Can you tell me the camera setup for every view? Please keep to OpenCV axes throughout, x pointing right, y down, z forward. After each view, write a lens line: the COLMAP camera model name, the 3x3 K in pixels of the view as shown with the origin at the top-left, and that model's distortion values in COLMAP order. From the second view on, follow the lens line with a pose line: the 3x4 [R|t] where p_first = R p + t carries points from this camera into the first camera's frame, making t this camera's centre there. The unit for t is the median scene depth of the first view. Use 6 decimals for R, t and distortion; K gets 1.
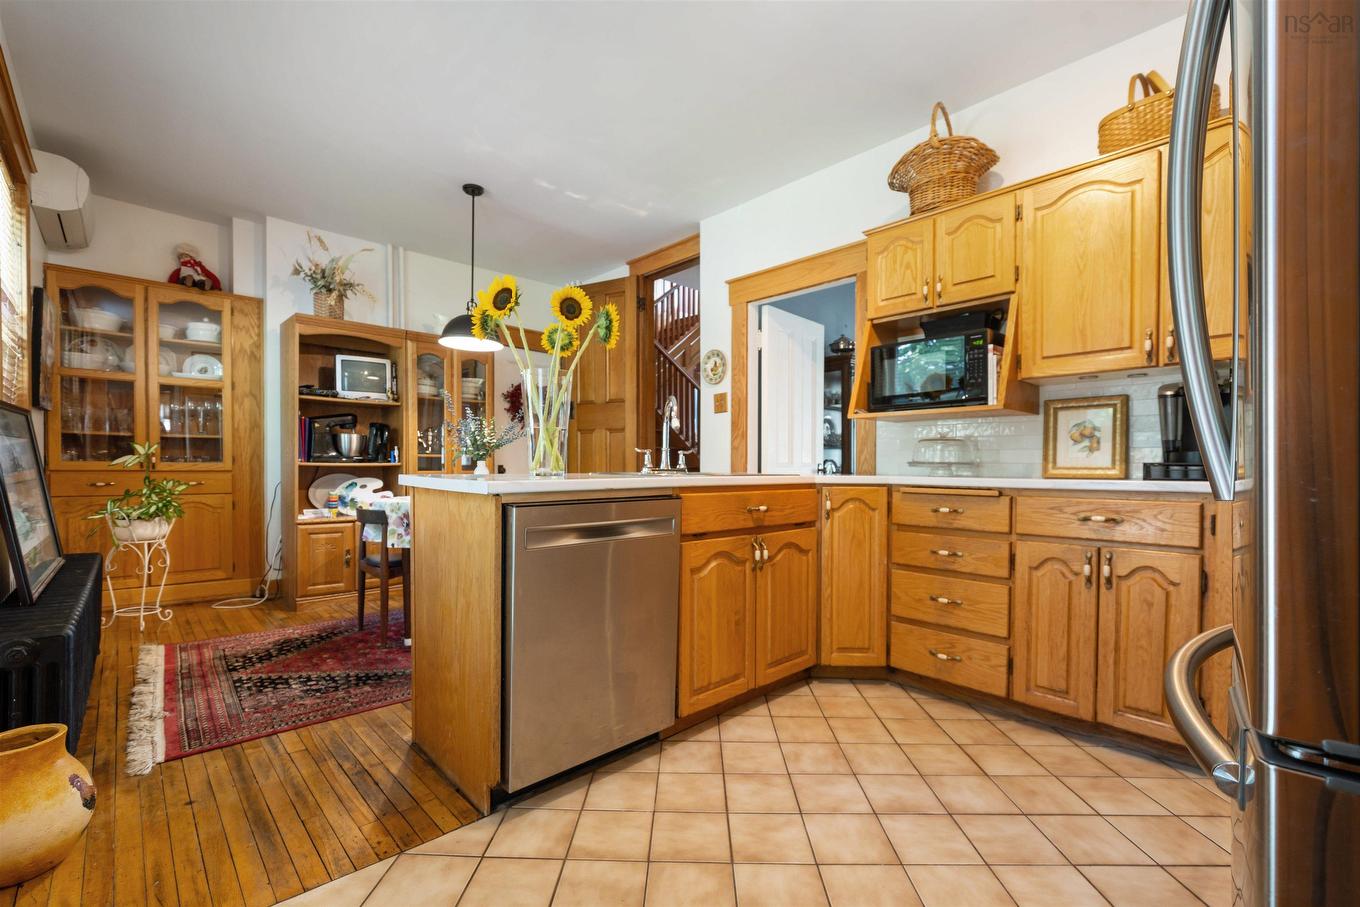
lens RADIAL K [[592.2, 0, 700.7], [0, 592.2, 475.5], [0, 0, 1]] dist [0.001307, -0.000617]
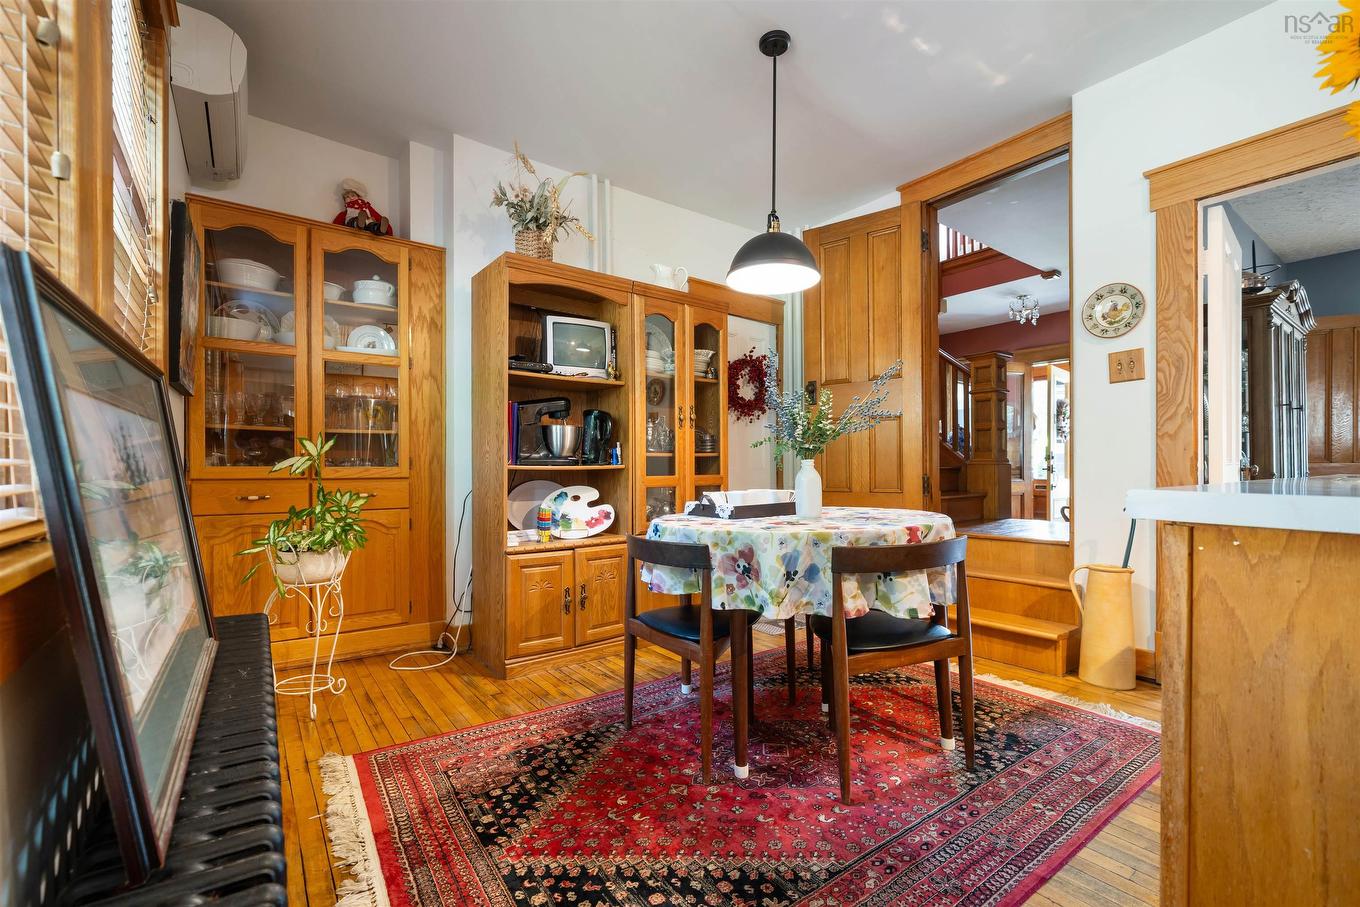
lens RADIAL K [[592.2, 0, 701.6], [0, 592.2, 467.9], [0, 0, 1]] dist [0.001307, -0.000617]
pose [[0.993230, -0.009406, -0.115785, -0.356993], [0.007457, 0.999823, -0.017250, -0.004968], [0.115927, 0.016270, 0.993124, 0.319319]]
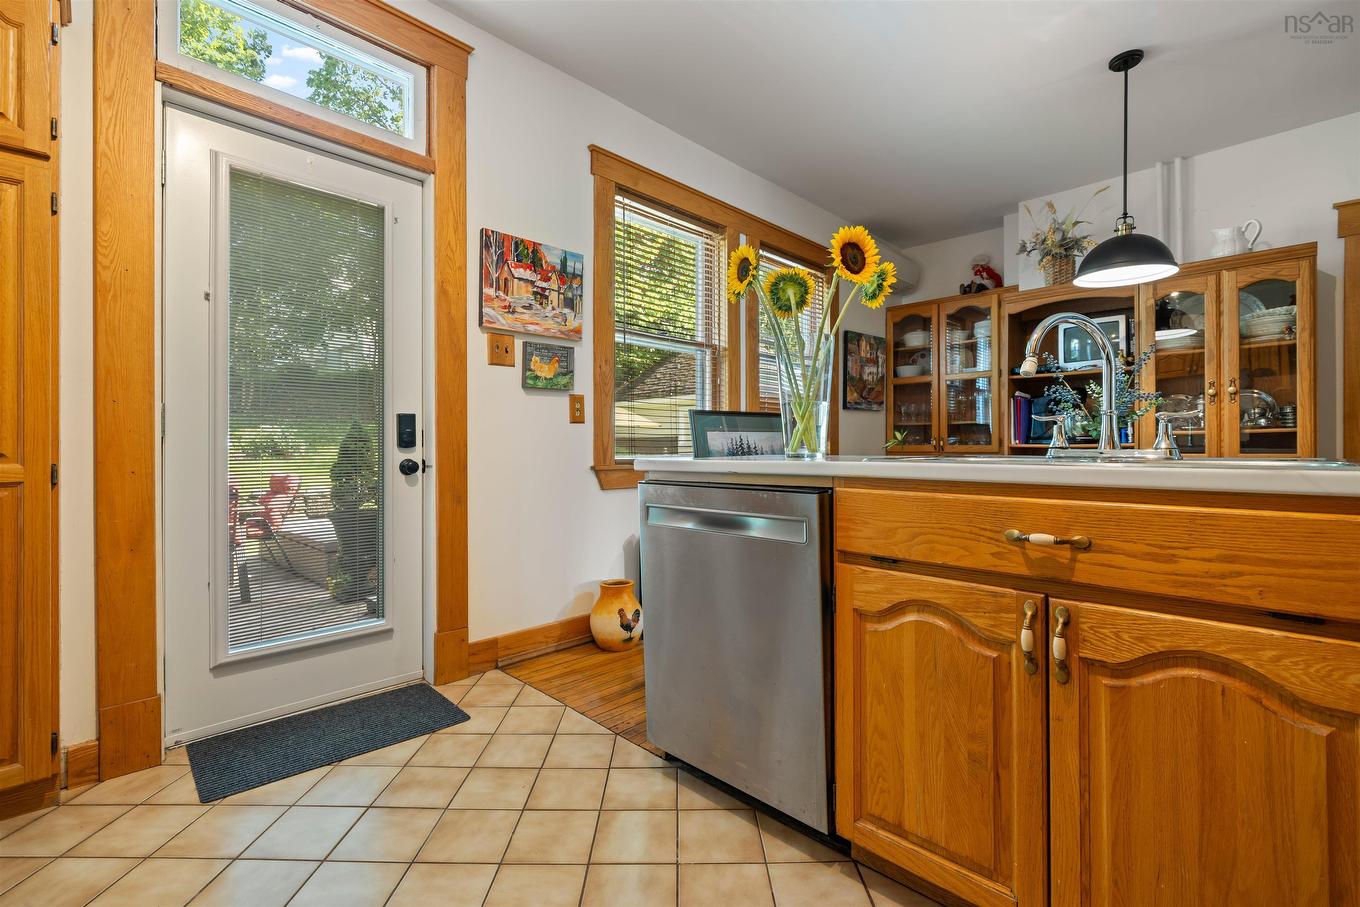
lens RADIAL K [[592.2, 0, 647.6], [0, 592.2, 449.0], [0, 0, 1]] dist [0.001307, -0.000617]
pose [[-0.017164, -0.002093, -0.999851, 0.311158], [-0.013707, 0.999904, -0.001858, -0.003636], [0.999759, 0.013673, -0.017191, 0.399800]]
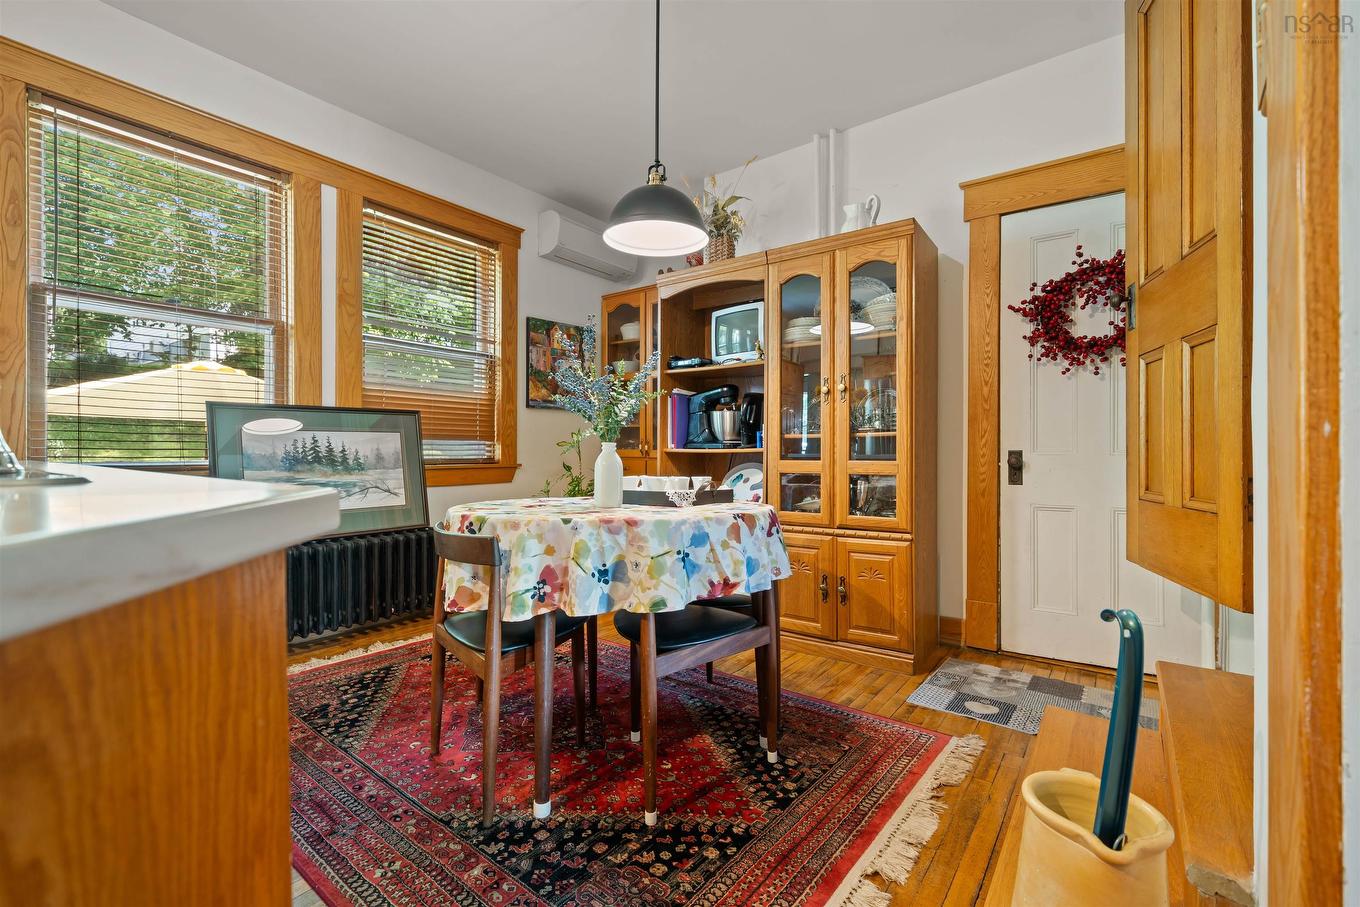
lens RADIAL K [[592.2, 0, 647.4], [0, 592.2, 452.6], [0, 0, 1]] dist [0.001307, -0.000617]
pose [[0.119509, -0.003156, -0.992828, 0.166837], [-0.017138, 0.999839, -0.005241, -0.011015], [0.992685, 0.017642, 0.119435, 0.846109]]
